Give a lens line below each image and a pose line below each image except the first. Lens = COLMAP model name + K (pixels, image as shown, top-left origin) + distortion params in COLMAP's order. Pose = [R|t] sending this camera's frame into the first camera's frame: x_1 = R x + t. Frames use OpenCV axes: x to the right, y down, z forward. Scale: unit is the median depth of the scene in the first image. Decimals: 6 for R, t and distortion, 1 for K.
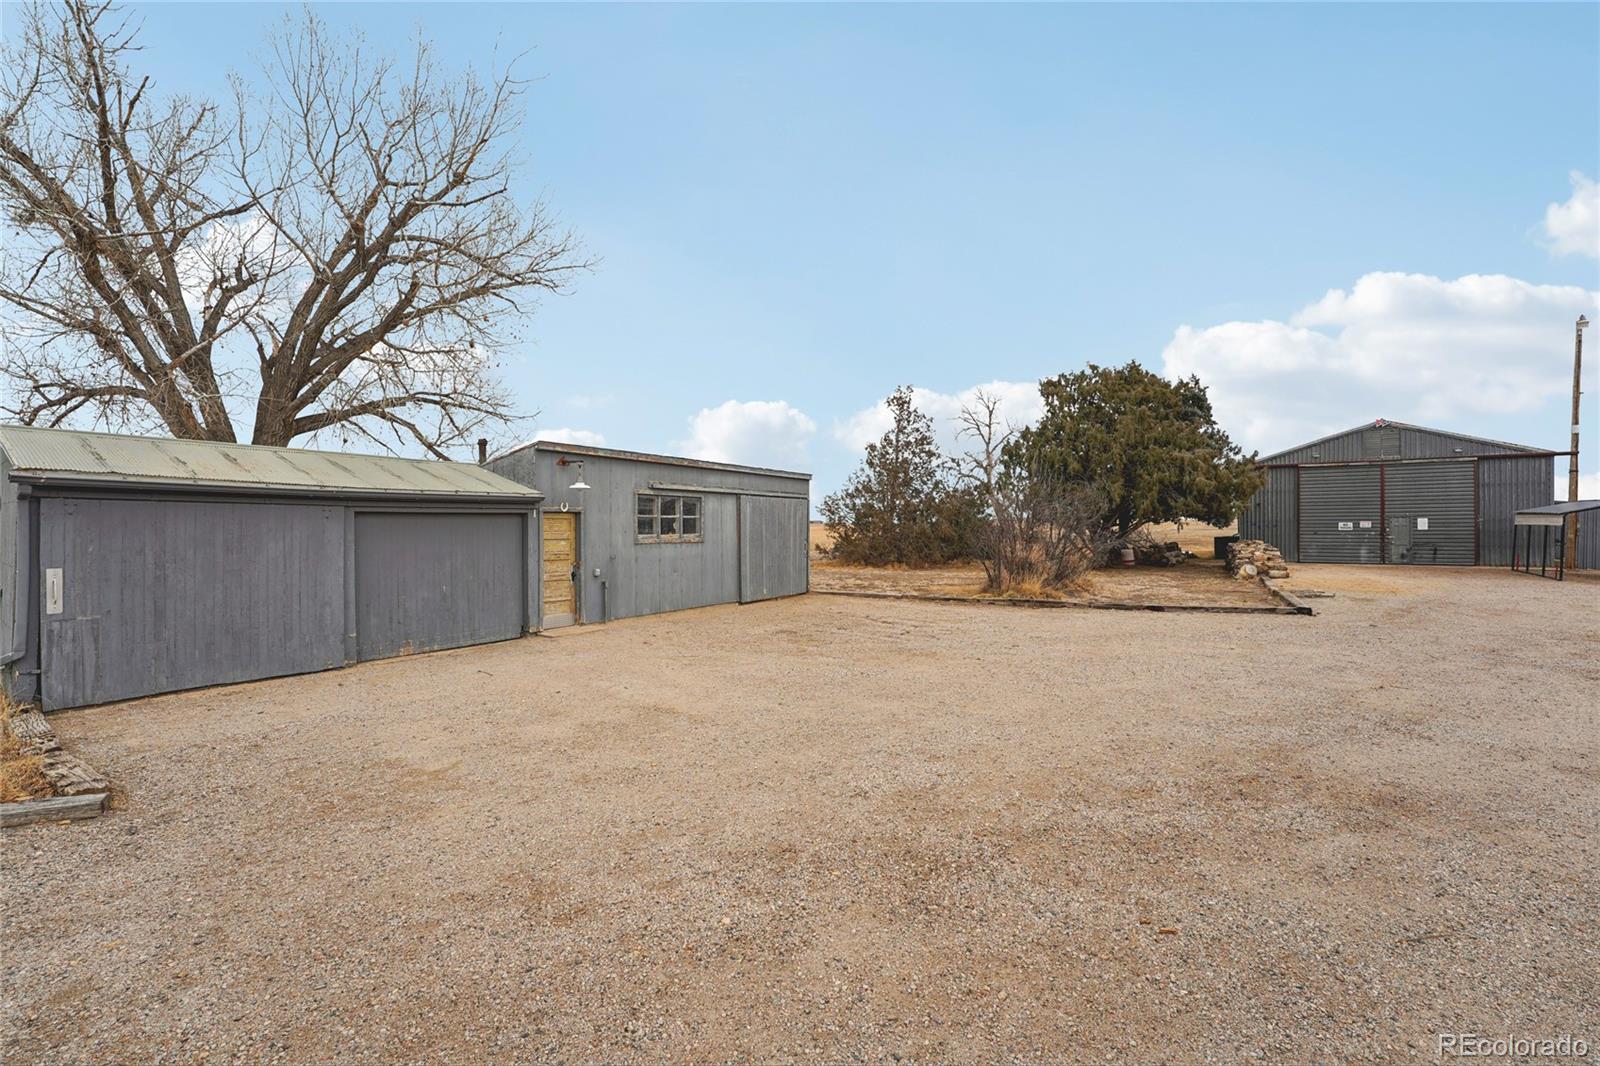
lens RADIAL K [[670.2, 0, 792.2], [0, 670.2, 520.5], [0, 0, 1]] dist [0.002716, 0.000363]
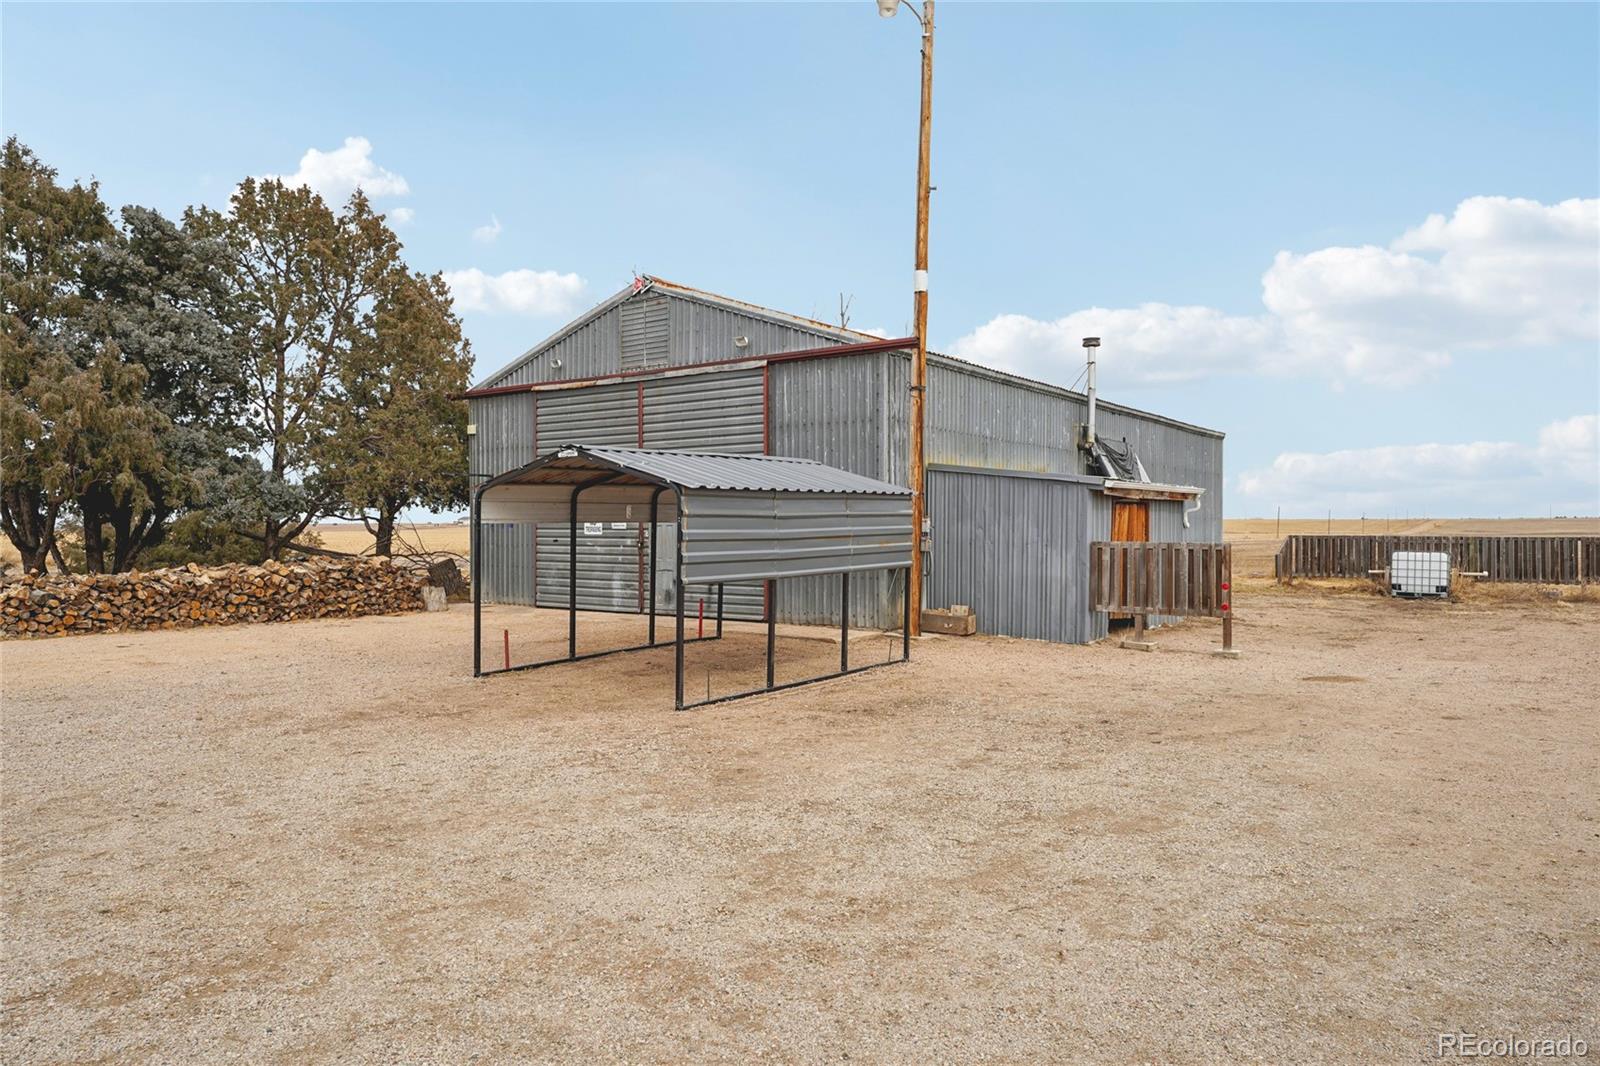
lens RADIAL K [[999.8, 0, 800.0], [0, 999.8, 533.0], [0, 0, 1]] dist [-0.001454, -0.000510]
pose [[0.996688, 0.006625, -0.081047, 1.846920], [-0.005226, 0.999834, 0.017473, 0.002268], [0.081149, -0.016992, 0.996557, 0.664343]]
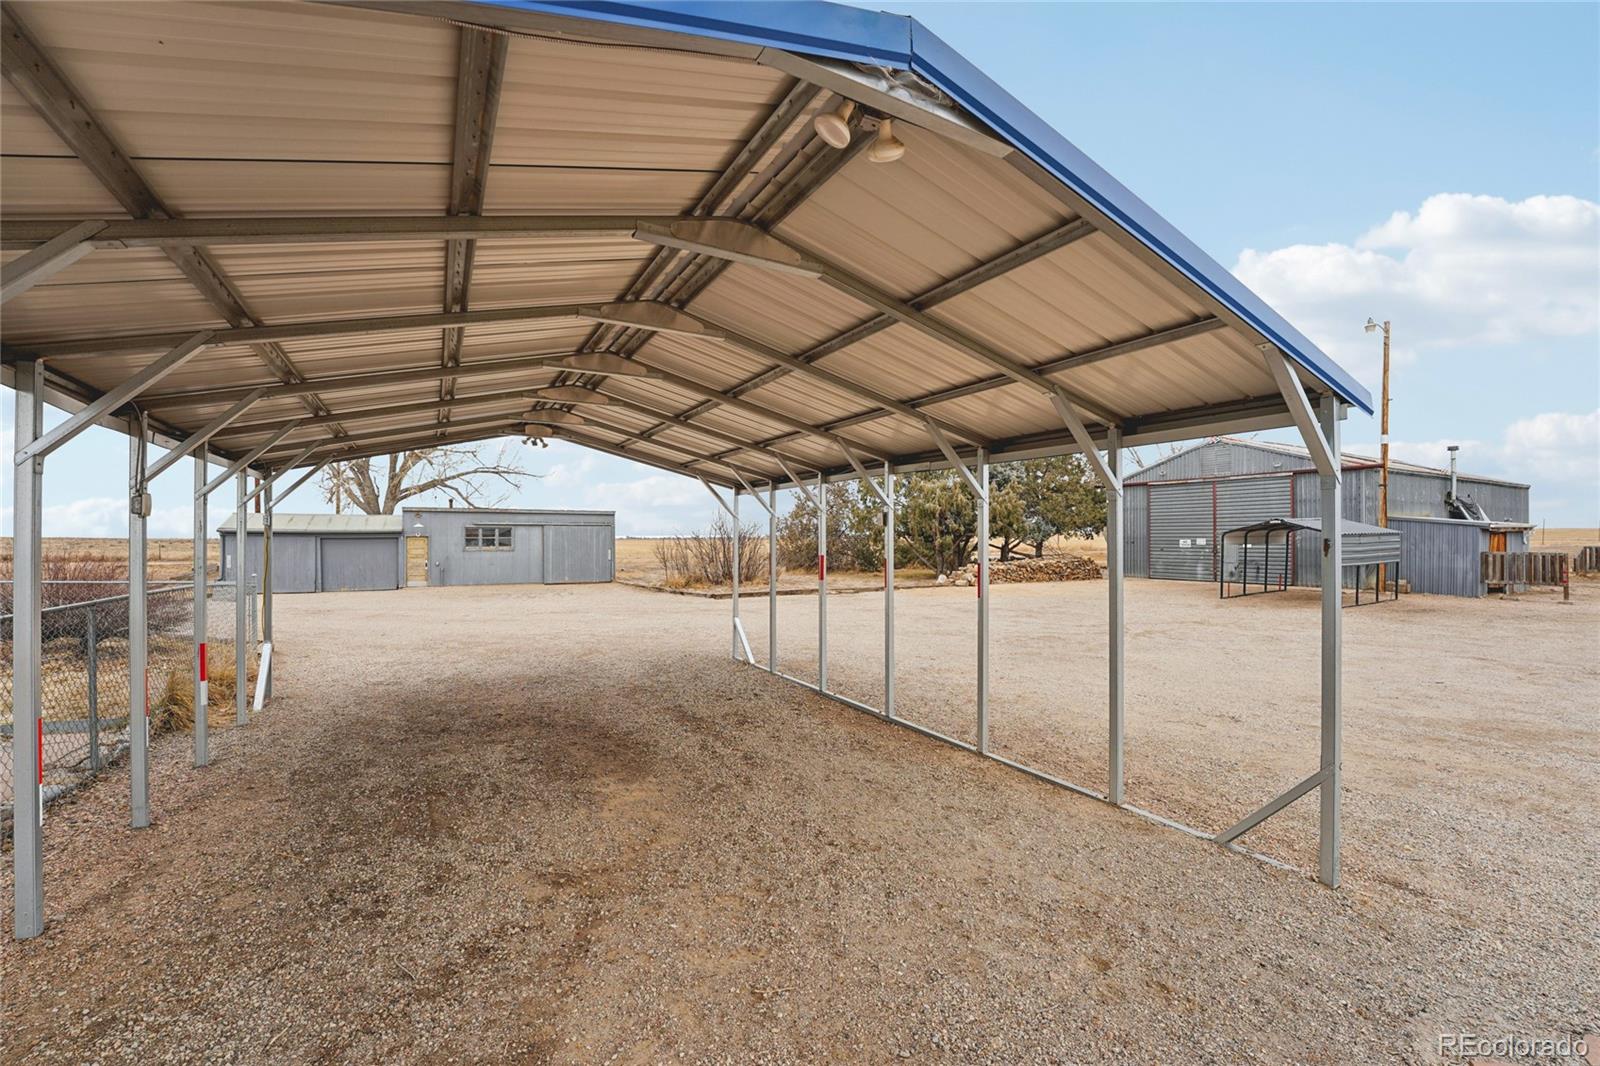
lens RADIAL K [[647.6, 0, 793.3], [0, 647.6, 527.9], [0, 0, 1]] dist [-0.027629, 0.000006]
pose [[0.873038, -0.003444, -0.487640, 1.424895], [0.003235, 0.999994, -0.001272, -0.027670], [0.487641, -0.000467, 0.873044, -0.226718]]
